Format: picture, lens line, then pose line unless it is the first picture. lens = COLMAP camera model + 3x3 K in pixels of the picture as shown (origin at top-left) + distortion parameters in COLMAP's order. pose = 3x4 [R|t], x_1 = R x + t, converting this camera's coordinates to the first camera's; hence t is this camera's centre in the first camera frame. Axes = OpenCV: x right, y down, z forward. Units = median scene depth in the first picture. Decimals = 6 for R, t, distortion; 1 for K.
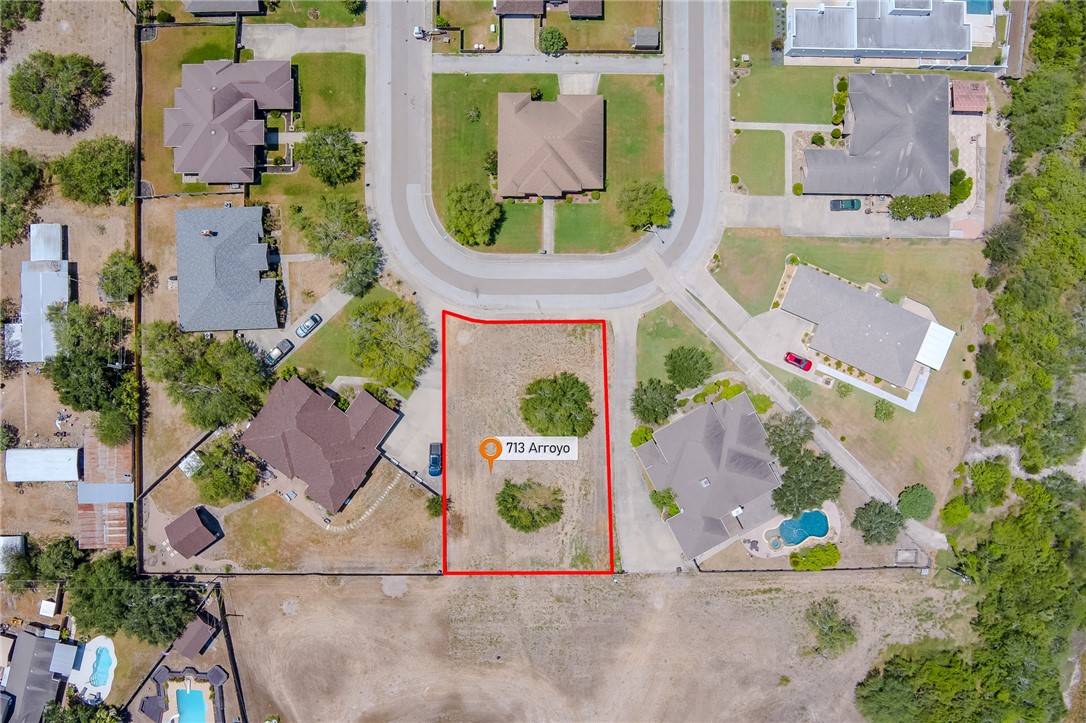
lens RADIAL K [[889.1, 0, 530.4], [0, 889.1, 316.8], [0, 0, 1]] dist [-0.062478, -0.001832]
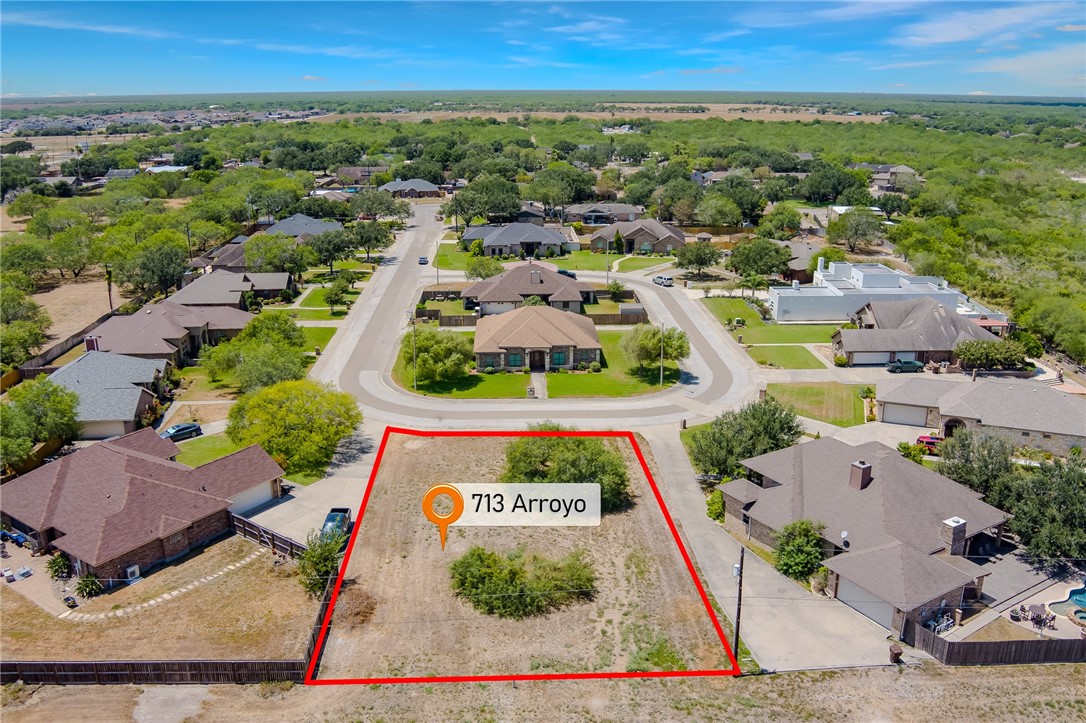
lens RADIAL K [[889.1, 0, 546.3], [0, 889.1, 363.4], [0, 0, 1]] dist [-0.062478, -0.001832]
pose [[0.998723, -0.024461, 0.044211, -0.006617], [0.049433, 0.291940, -0.955158, 0.623763], [0.010457, 0.956124, 0.292776, 0.756294]]
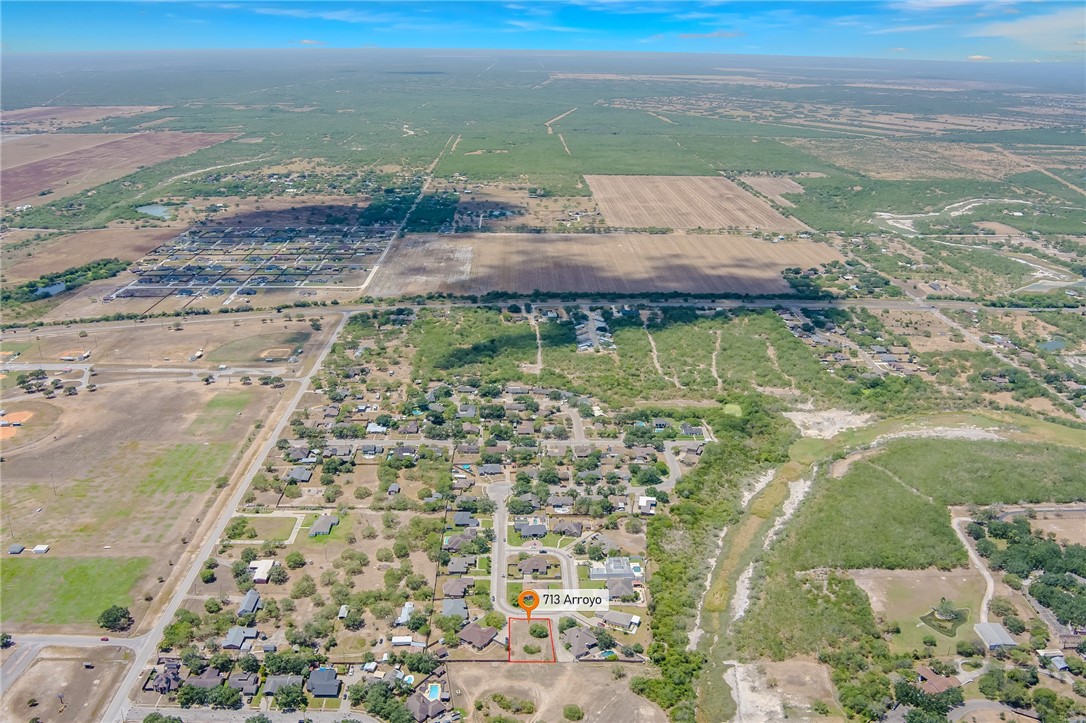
lens RADIAL K [[889.1, 0, 541.5], [0, 889.1, 362.9], [0, 0, 1]] dist [-0.062478, -0.001832]
pose [[0.999522, -0.010262, 0.029156, -0.056826], [0.030909, 0.335572, -0.941507, 3.293039], [-0.000122, 0.941959, 0.335729, -1.369389]]
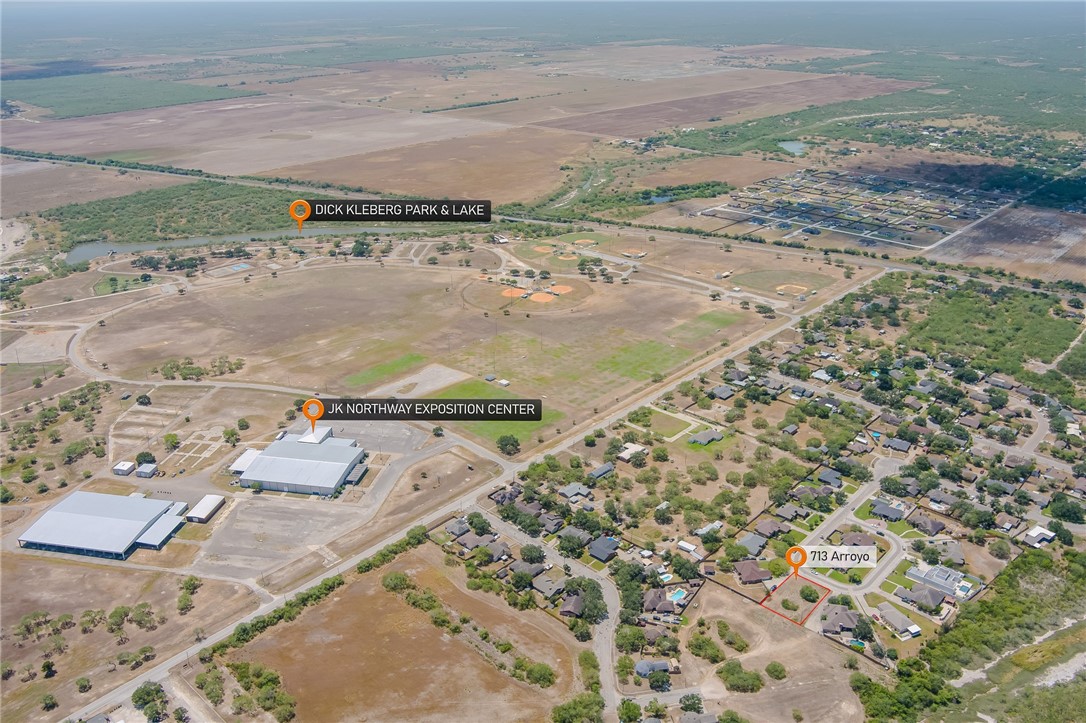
lens RADIAL K [[889.1, 0, 549.2], [0, 889.1, 361.3], [0, 0, 1]] dist [-0.062478, -0.001832]
pose [[0.737070, 0.253535, -0.626457, 1.301376], [-0.675774, 0.286921, -0.678974, 3.088205], [0.007600, 0.923795, 0.382813, -1.348610]]
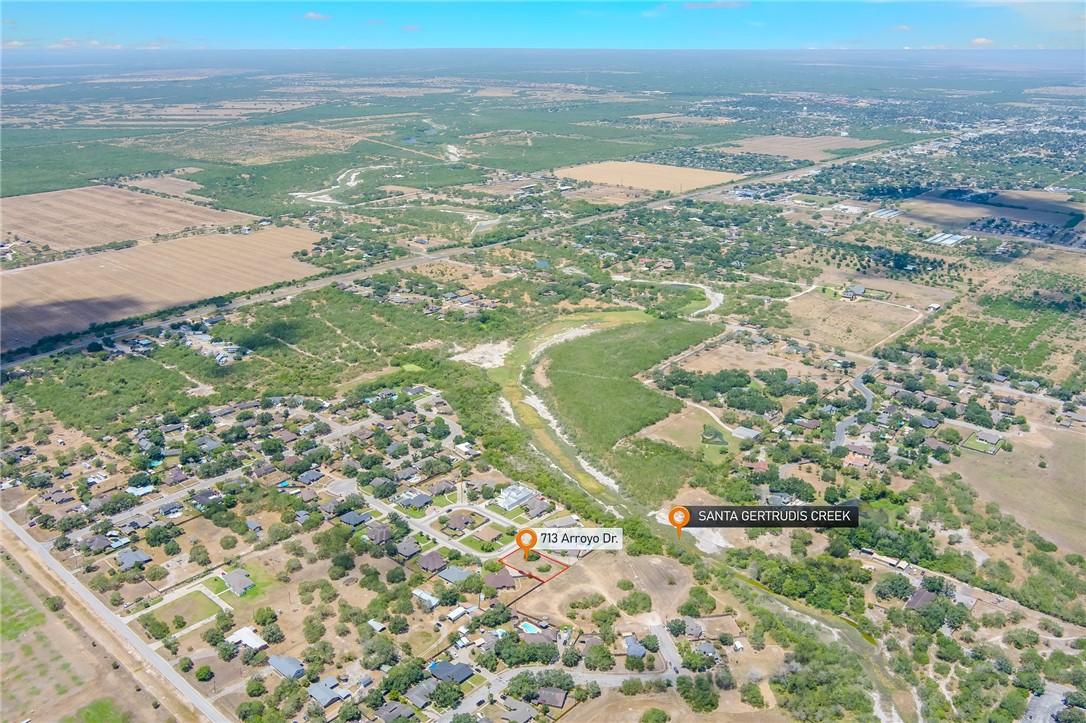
lens RADIAL K [[889.1, 0, 545.1], [0, 889.1, 356.4], [0, 0, 1]] dist [-0.062478, -0.001832]
pose [[0.655411, -0.268929, 0.705772, -2.749103], [0.755142, 0.215917, -0.618984, 2.645517], [0.014075, 0.938646, 0.344594, -1.437820]]
